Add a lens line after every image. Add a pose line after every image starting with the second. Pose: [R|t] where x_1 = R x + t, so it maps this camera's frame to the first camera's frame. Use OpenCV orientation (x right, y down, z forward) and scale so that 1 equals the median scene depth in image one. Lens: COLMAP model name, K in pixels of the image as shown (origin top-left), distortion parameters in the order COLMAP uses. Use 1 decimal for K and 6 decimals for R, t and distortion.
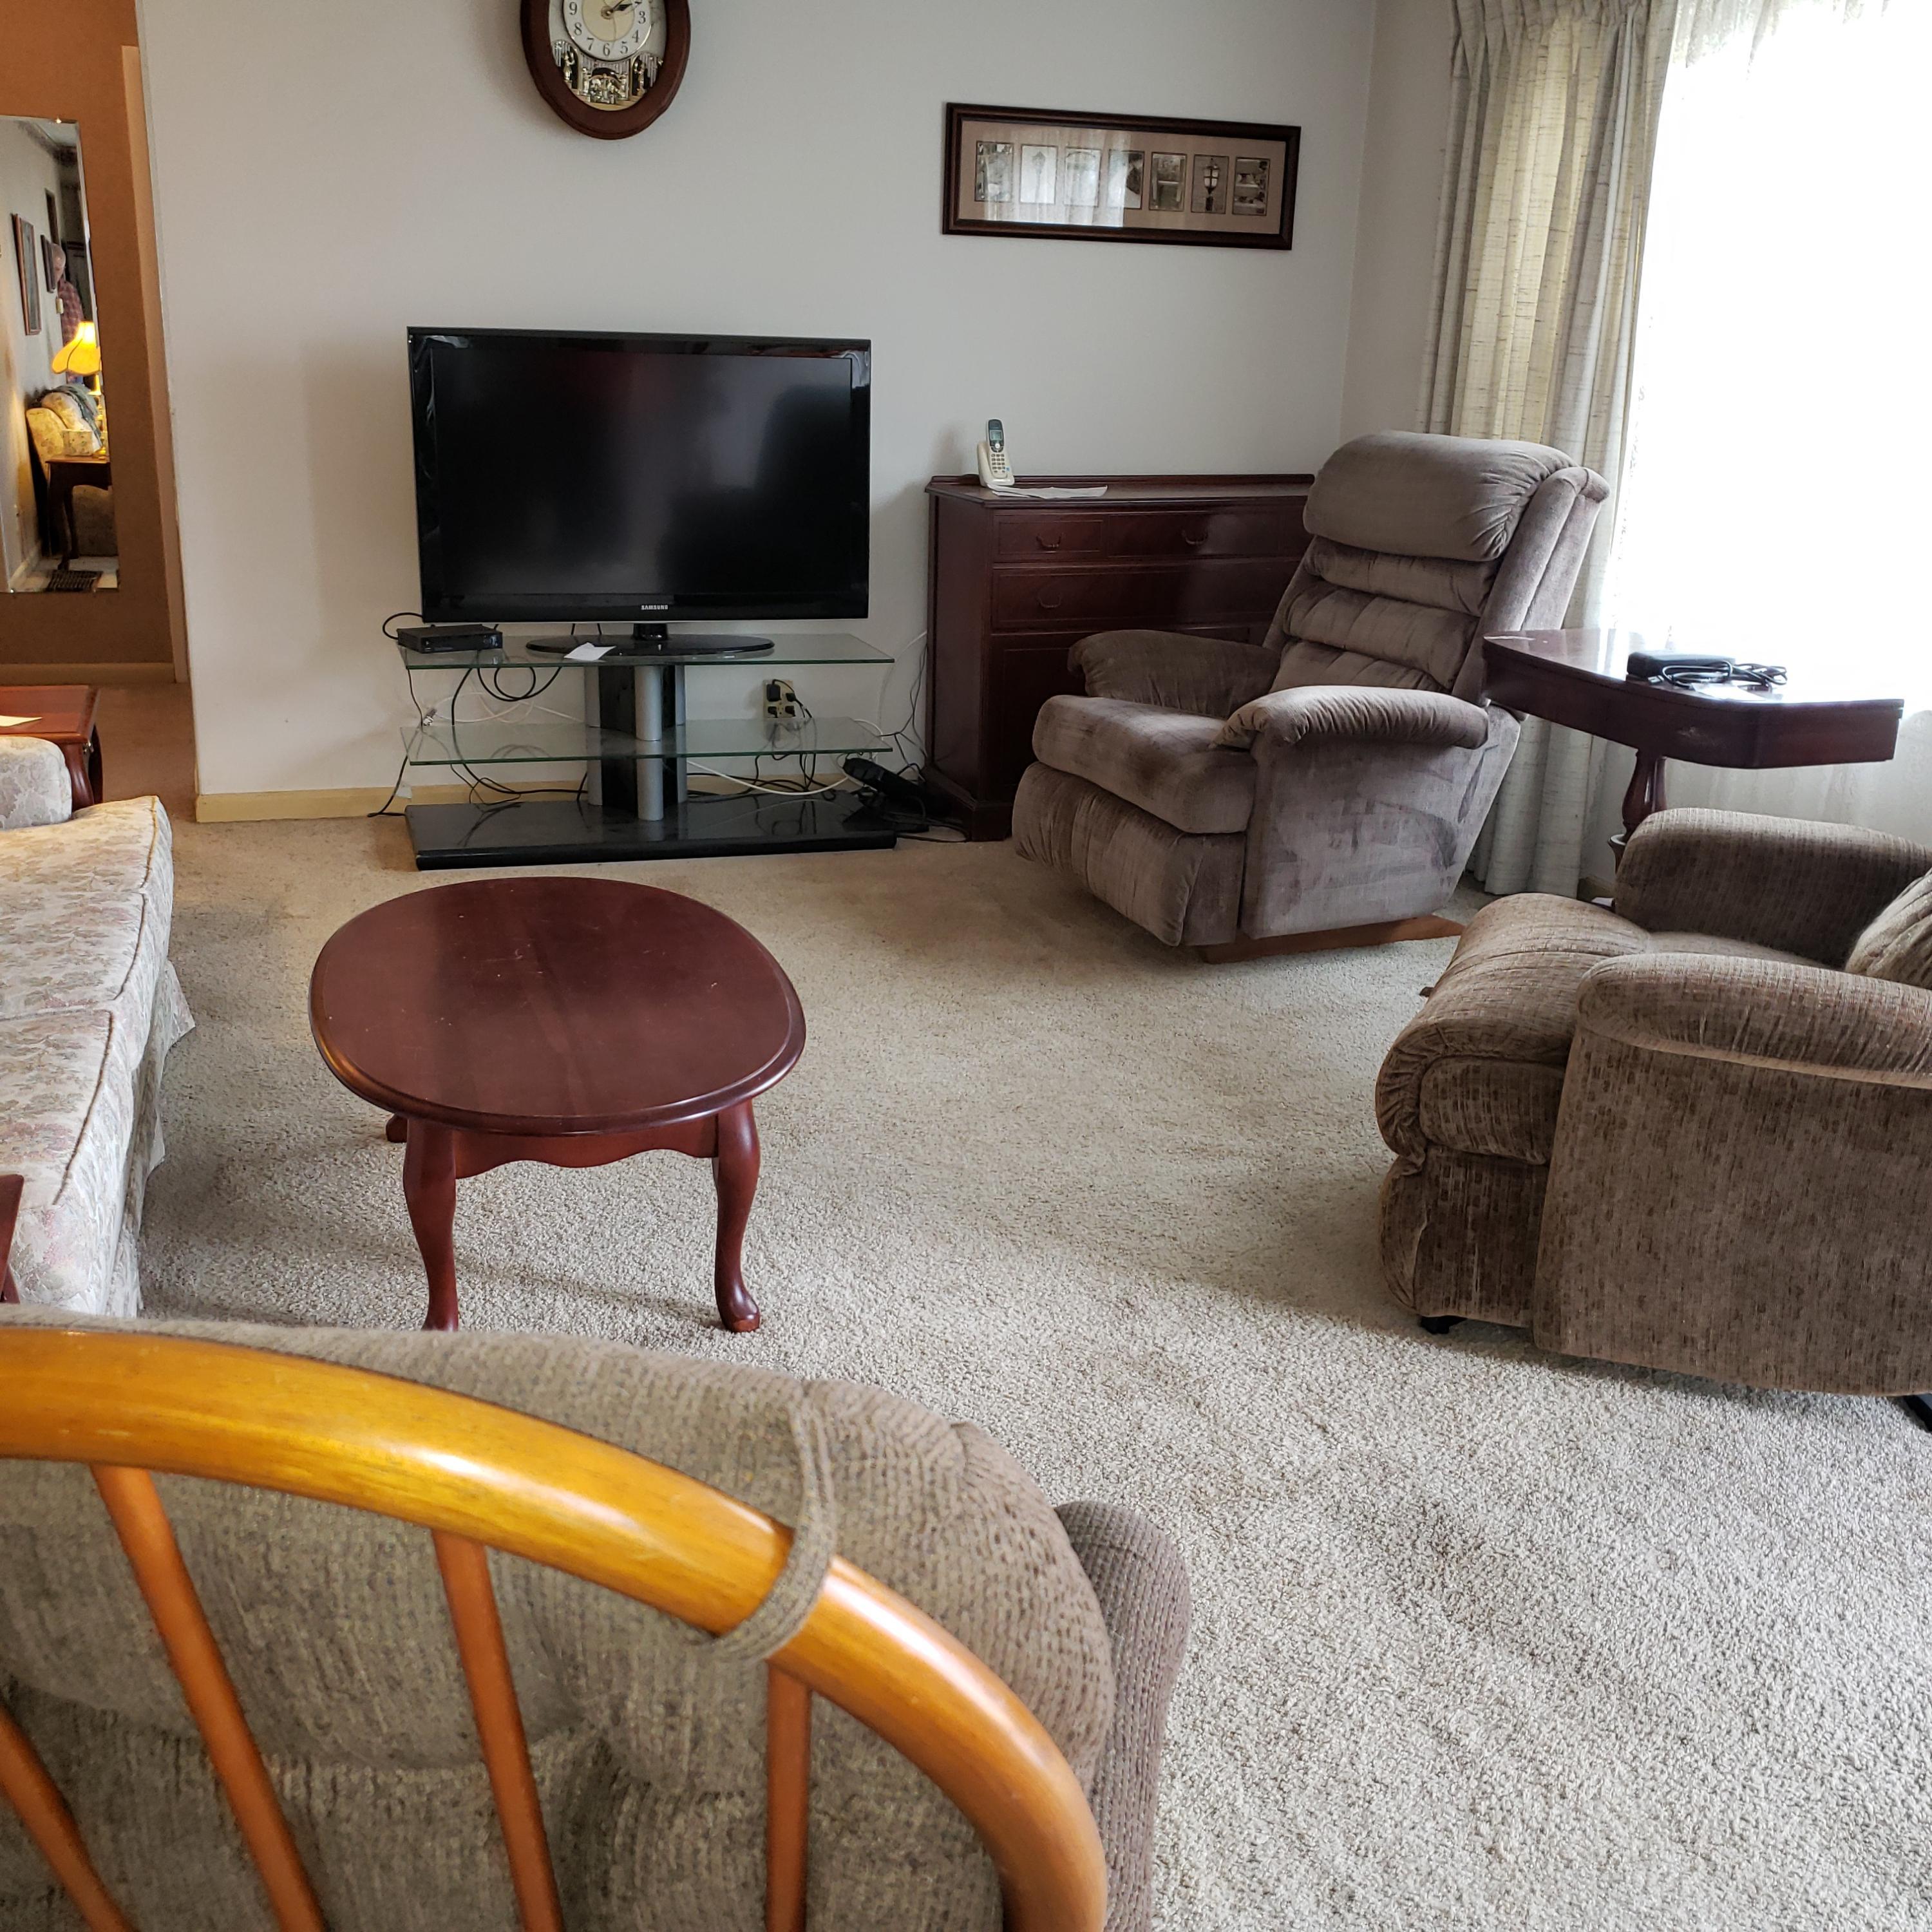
lens RADIAL K [[2000.5, 0, 1005.6], [0, 2000.5, 968.5], [0, 0, 1]] dist [0.067615, -0.178650]
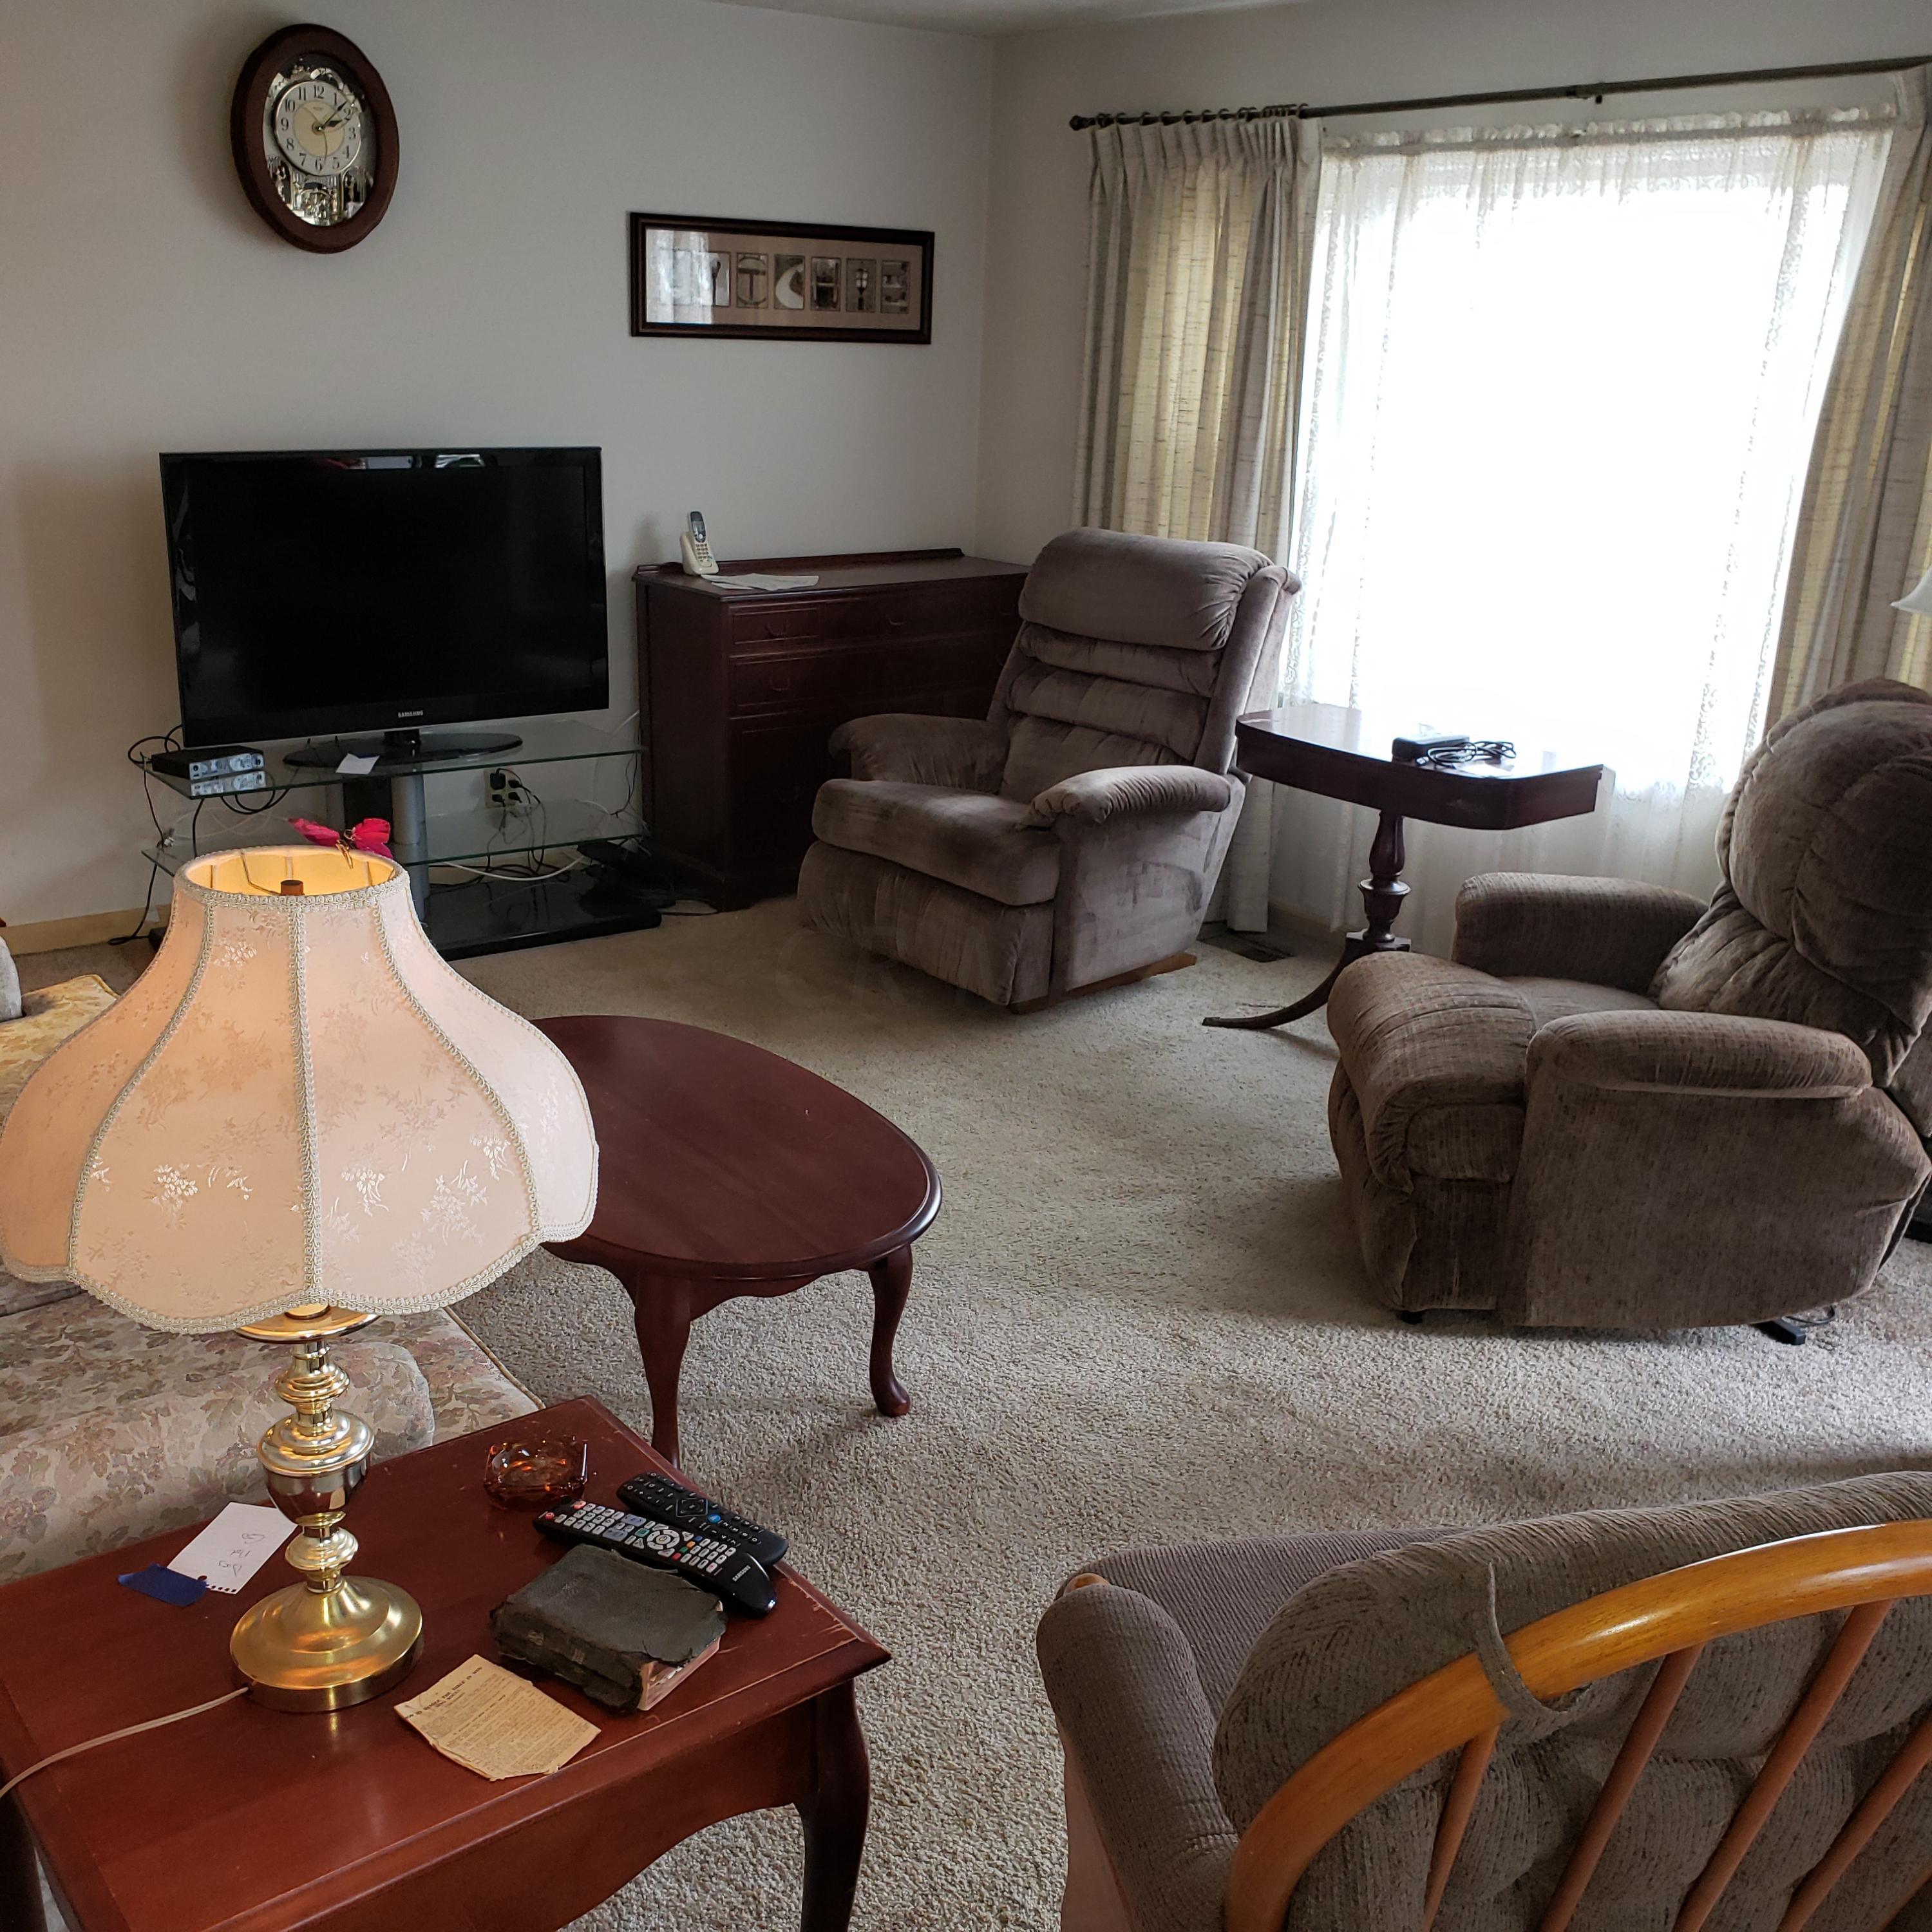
lens RADIAL K [[2000.5, 0, 1005.6], [0, 2000.5, 968.5], [0, 0, 1]] dist [0.067615, -0.178650]
pose [[0.947787, -0.094280, 0.304649, -0.239502], [0.090217, 0.995545, 0.027423, -0.058903], [-0.305877, 0.001493, 0.952070, -0.067500]]
